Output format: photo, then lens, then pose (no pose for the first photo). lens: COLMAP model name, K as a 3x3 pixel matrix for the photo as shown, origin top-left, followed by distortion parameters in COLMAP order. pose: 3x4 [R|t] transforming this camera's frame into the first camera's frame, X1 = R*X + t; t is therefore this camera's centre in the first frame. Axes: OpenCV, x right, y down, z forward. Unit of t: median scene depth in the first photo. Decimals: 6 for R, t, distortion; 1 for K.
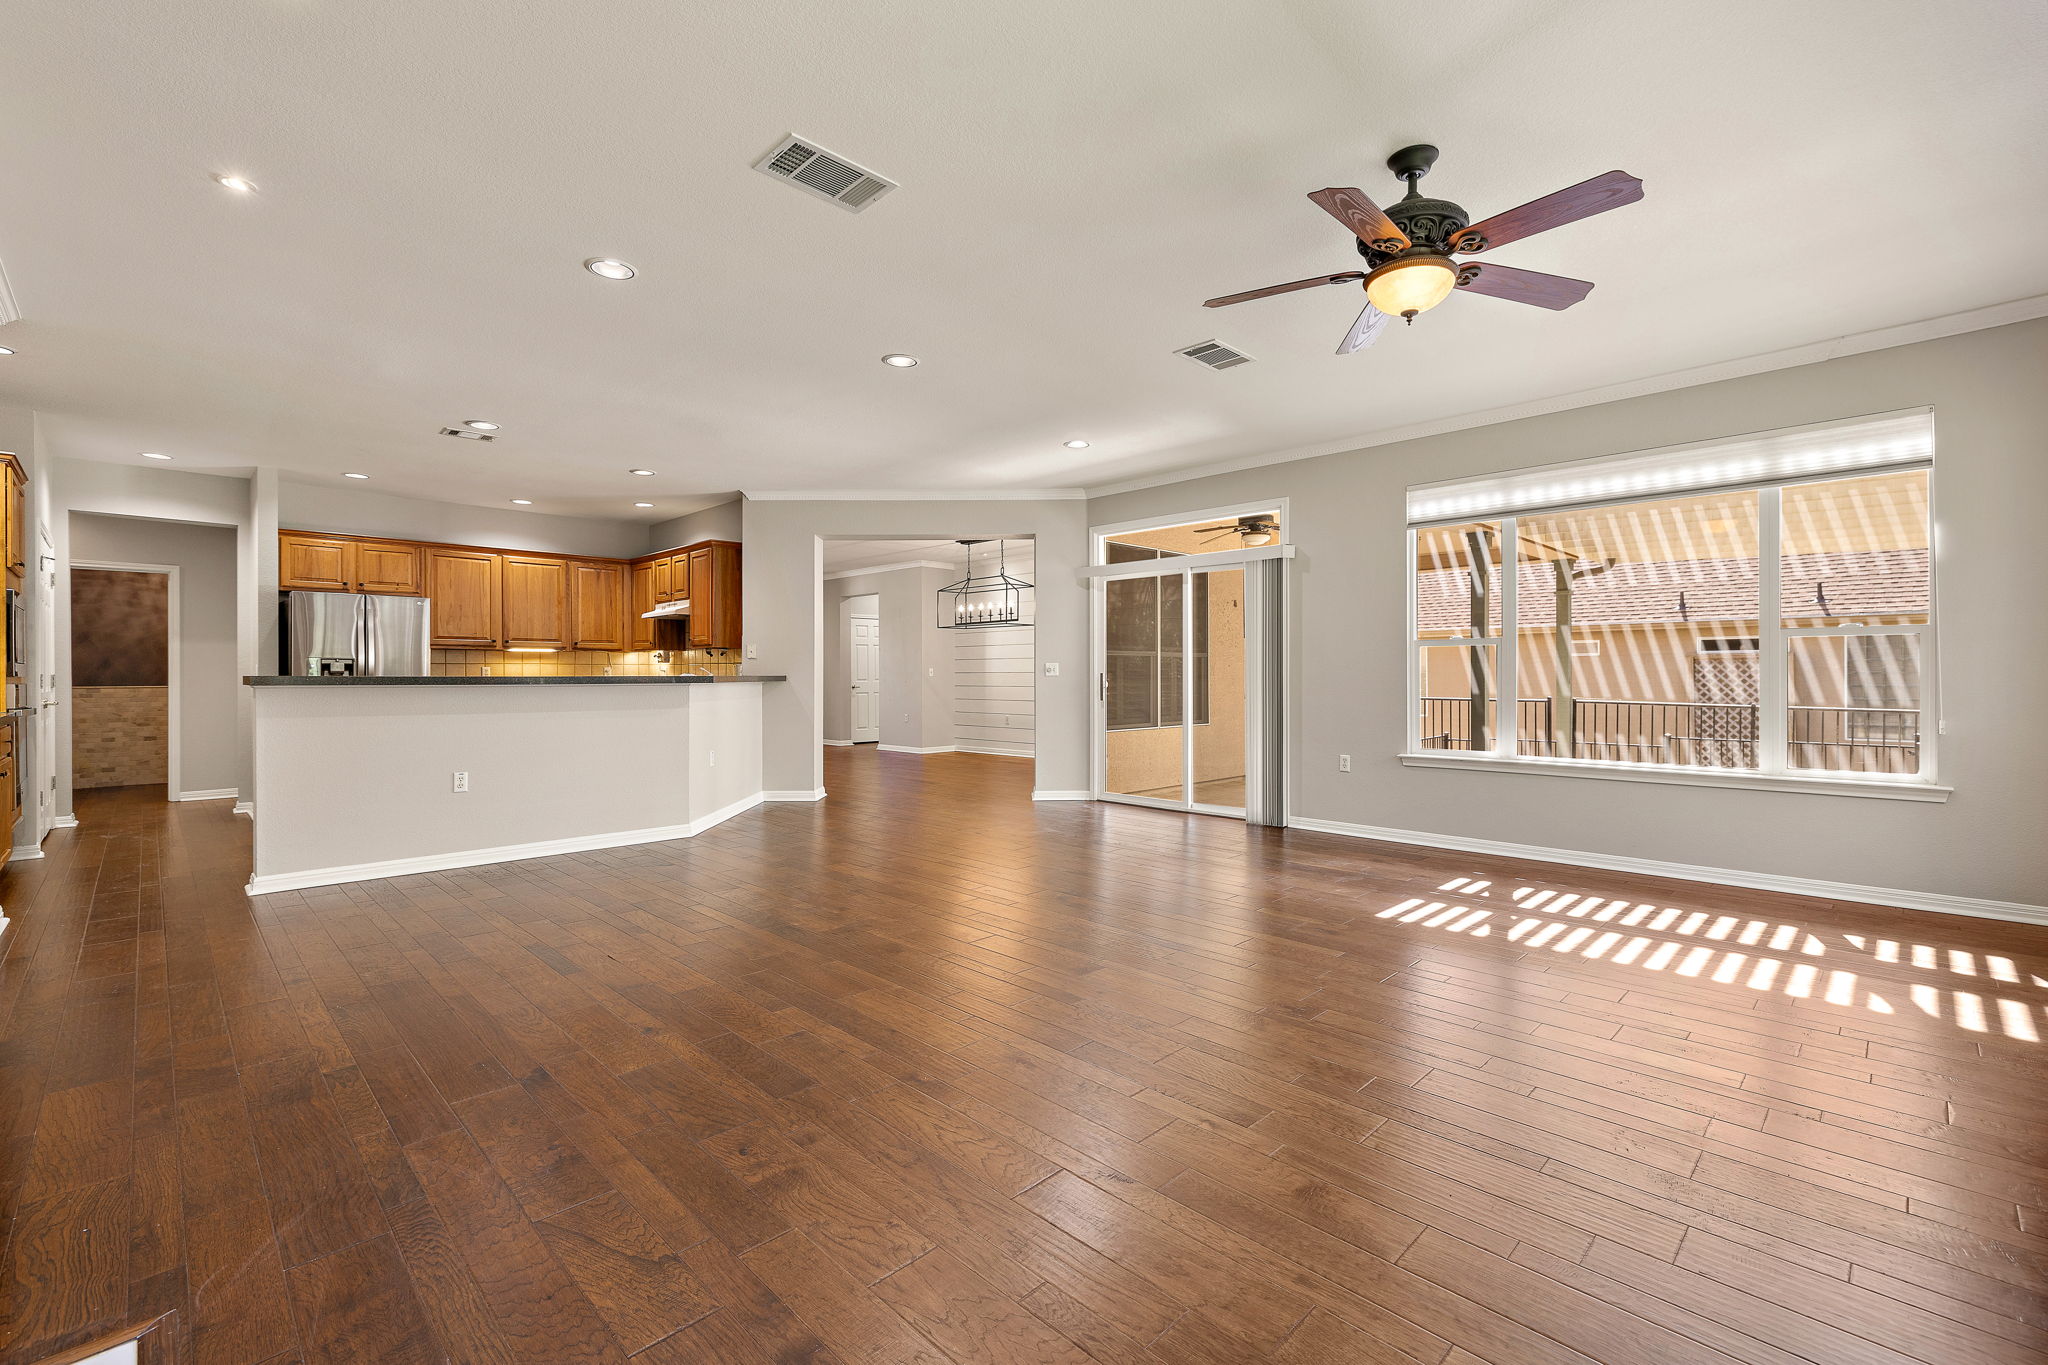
lens RADIAL K [[883.4, 0, 1020.9], [0, 883.4, 678.9], [0, 0, 1]] dist [0.014628, -0.000381]
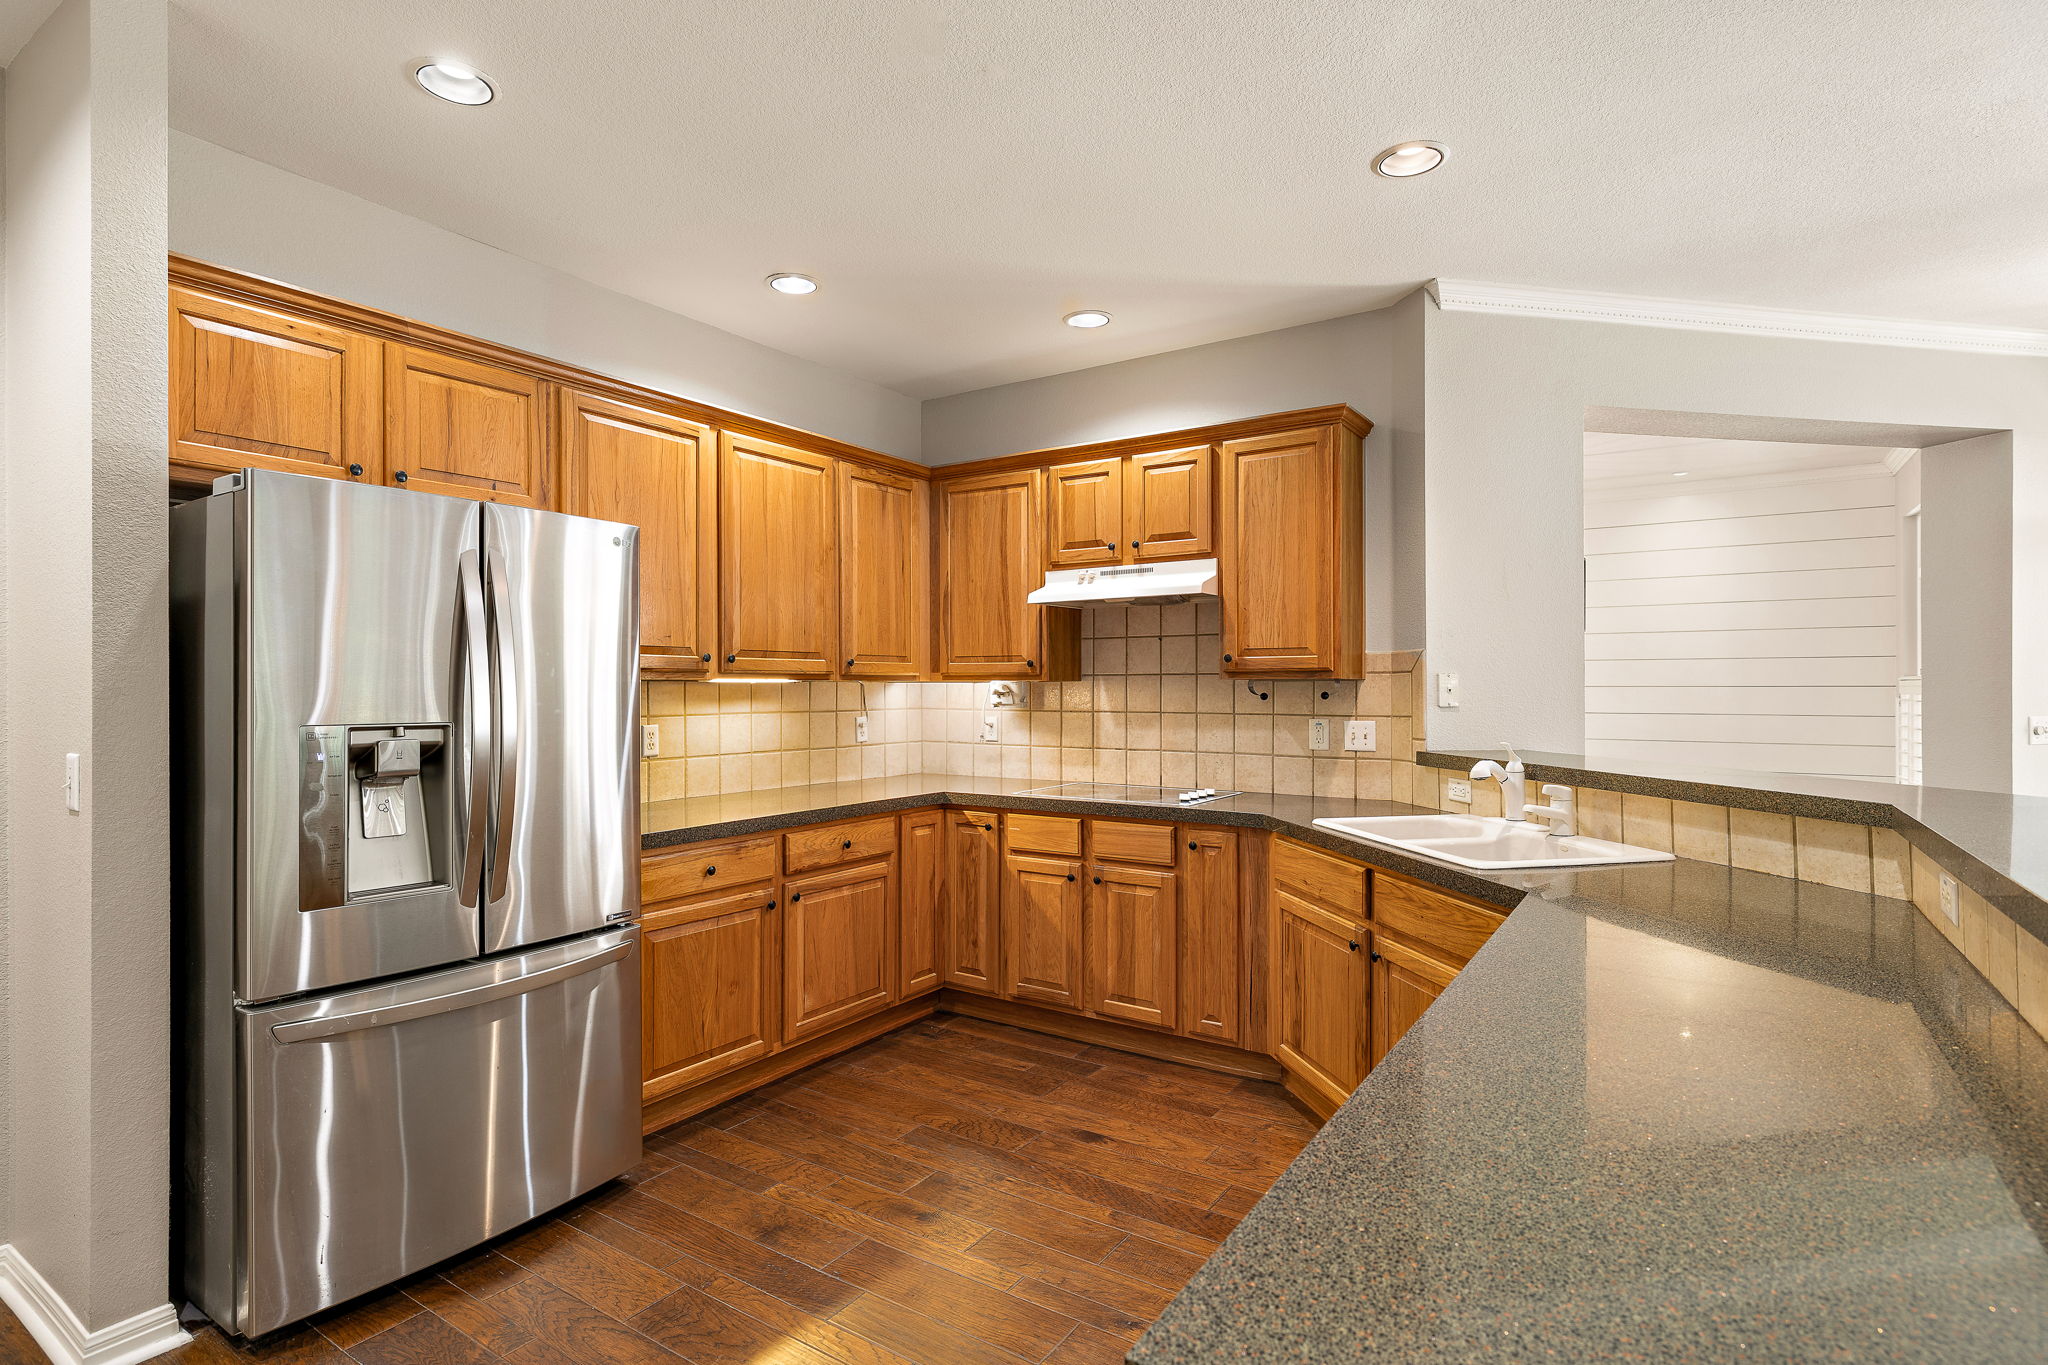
lens RADIAL K [[1013.9, 0, 1028.3], [0, 1013.9, 686.1], [0, 0, 1]] dist [-0.000153, -0.000057]
pose [[0.978787, 0.001556, 0.204873, -0.540704], [-0.000686, 0.999990, -0.004320, -0.028822], [-0.204878, 0.004087, 0.978779, 0.551950]]
